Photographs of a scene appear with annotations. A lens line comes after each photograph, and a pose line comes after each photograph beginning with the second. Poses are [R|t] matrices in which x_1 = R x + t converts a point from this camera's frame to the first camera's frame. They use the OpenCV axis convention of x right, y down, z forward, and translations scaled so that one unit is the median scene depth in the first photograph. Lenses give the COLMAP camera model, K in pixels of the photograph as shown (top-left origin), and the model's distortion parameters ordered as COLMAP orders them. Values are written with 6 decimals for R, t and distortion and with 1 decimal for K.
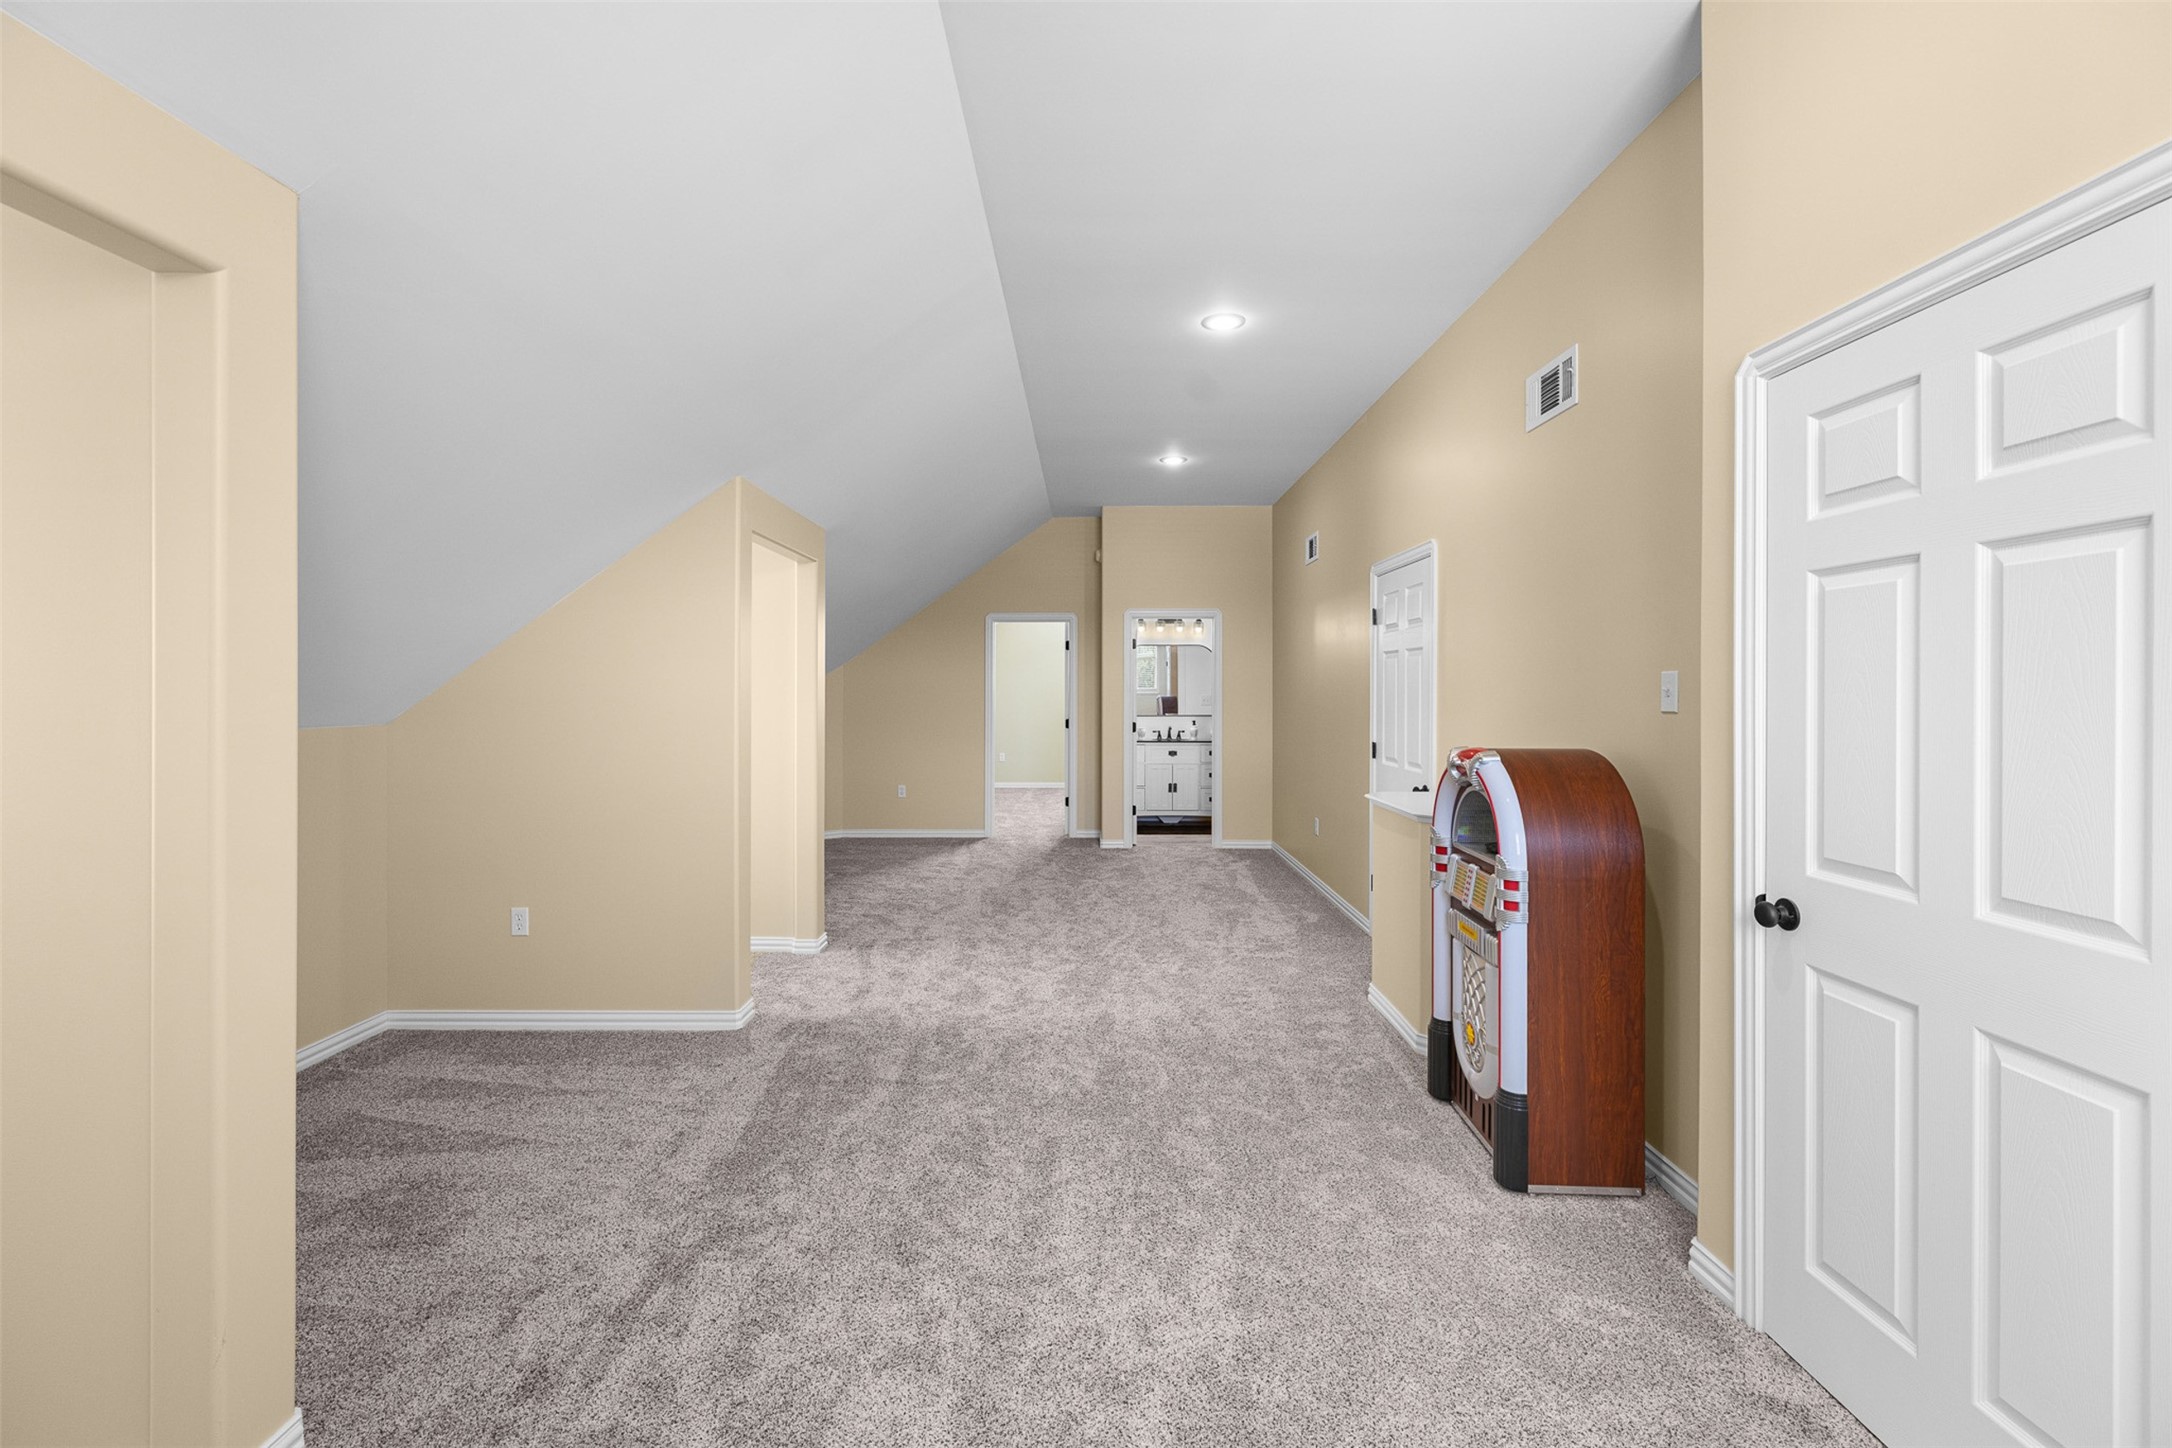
lens RADIAL K [[912.2, 0, 1086.0], [0, 912.2, 724.0], [0, 0, 1]] dist [-0.000014, -0.000113]
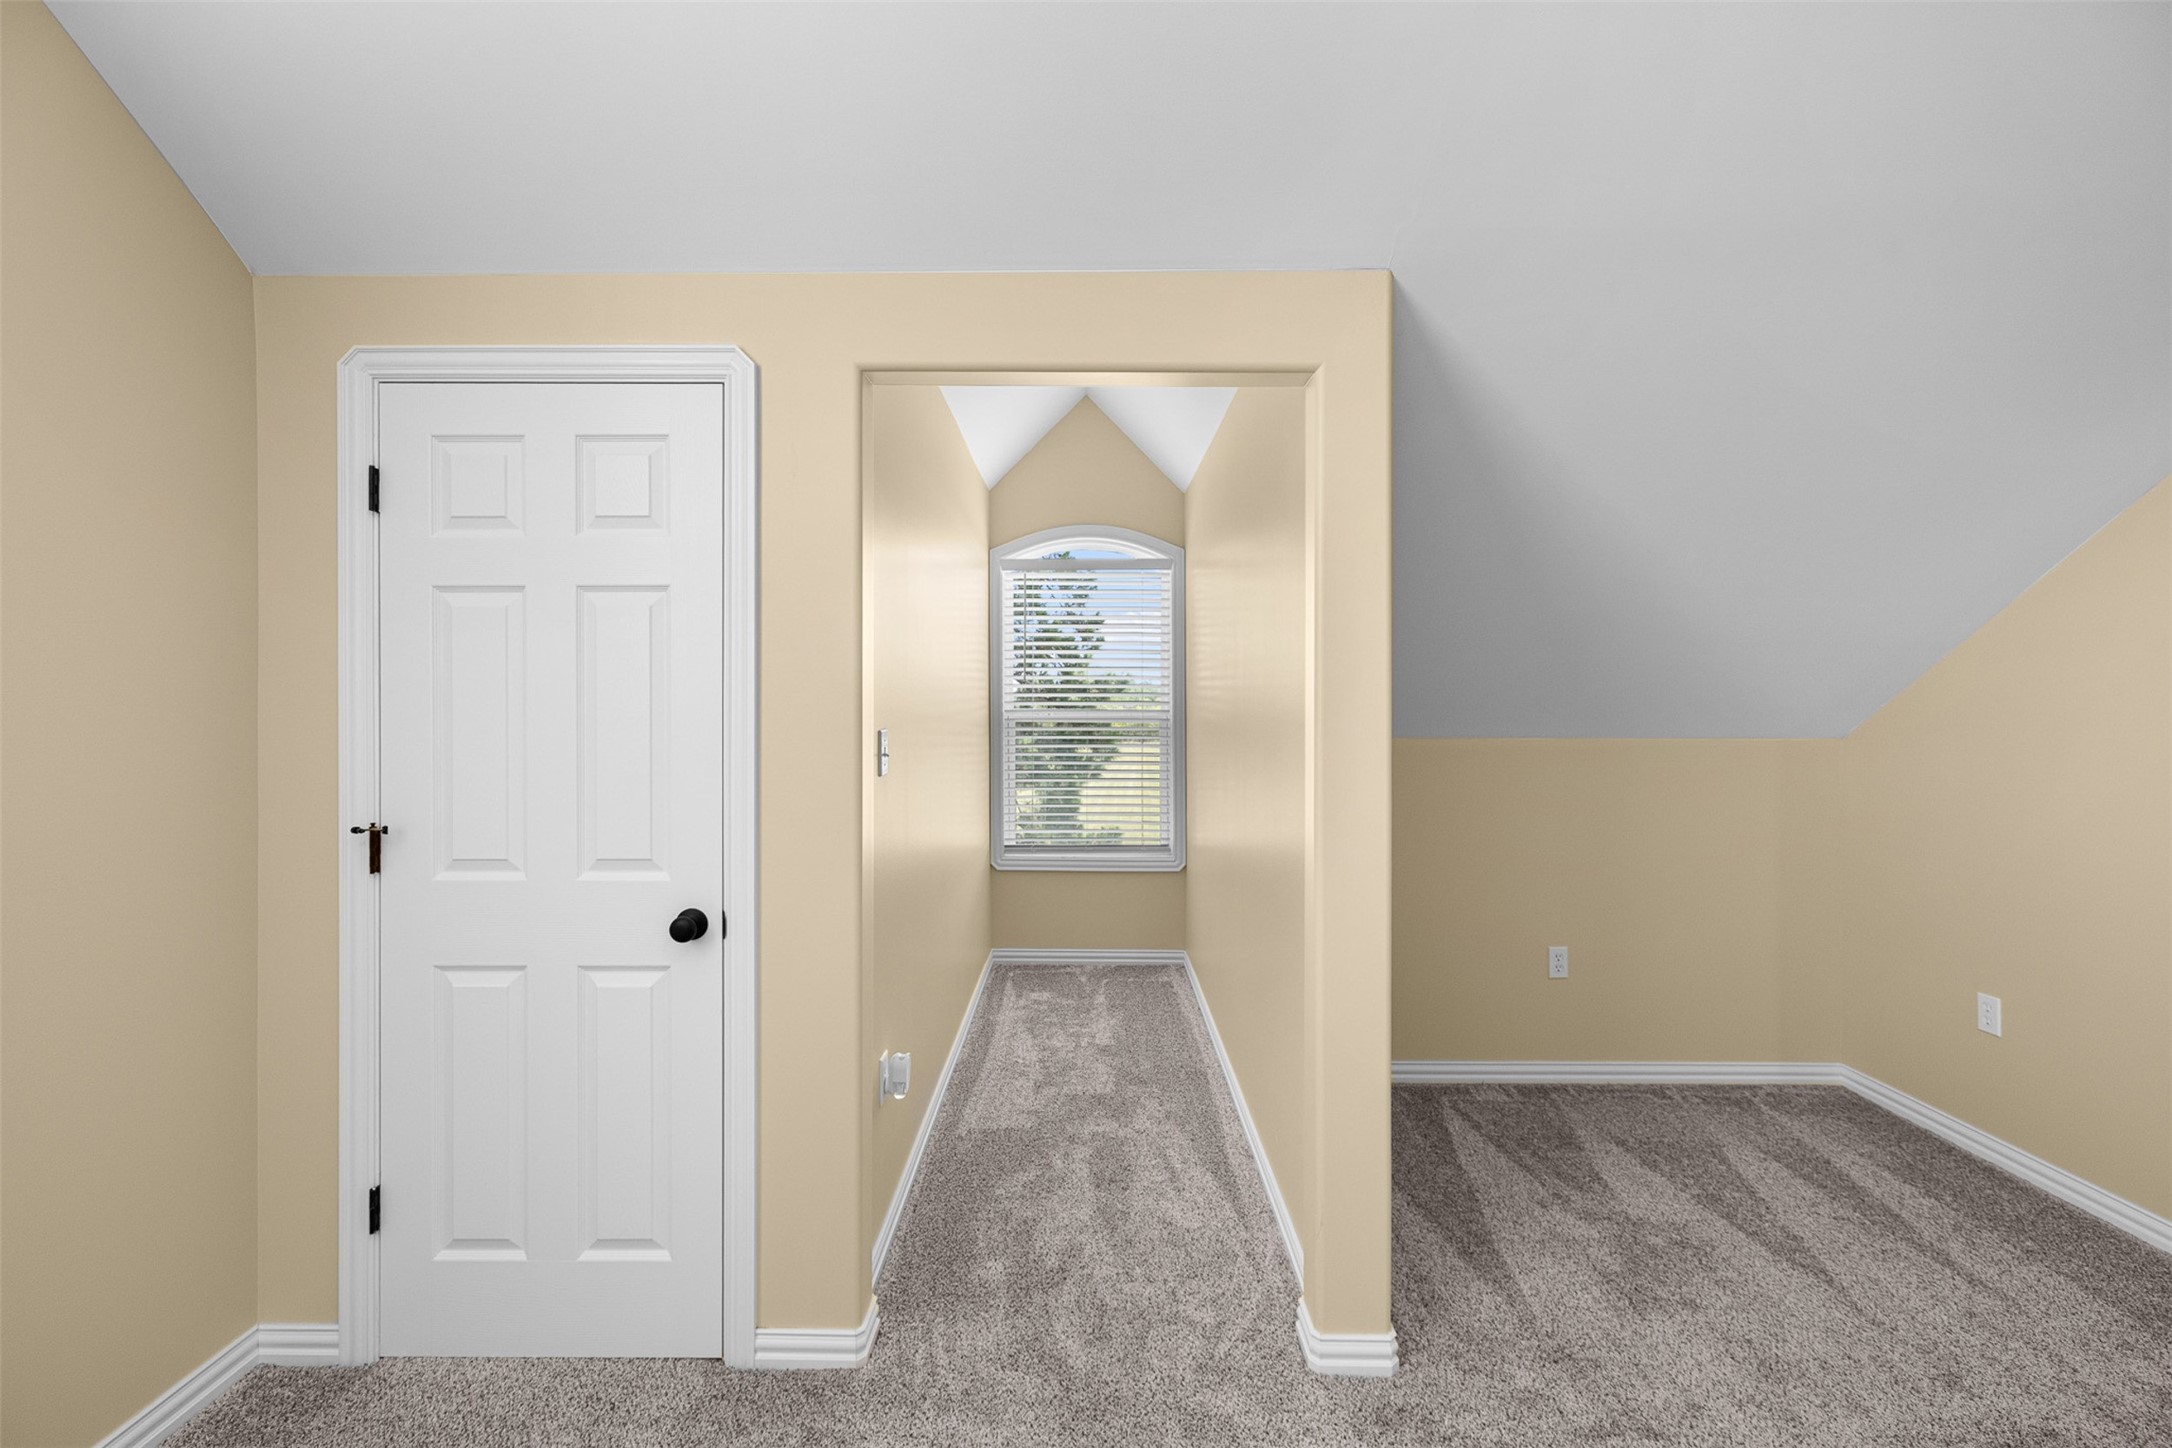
lens RADIAL K [[912.2, 0, 1086.0], [0, 912.2, 724.0], [0, 0, 1]] dist [-0.000014, -0.000113]
pose [[0.000676, 0.023038, -0.999734, 0.143318], [-0.036317, 0.999076, 0.022998, -0.012015], [0.999340, 0.036291, 0.001512, 0.325605]]
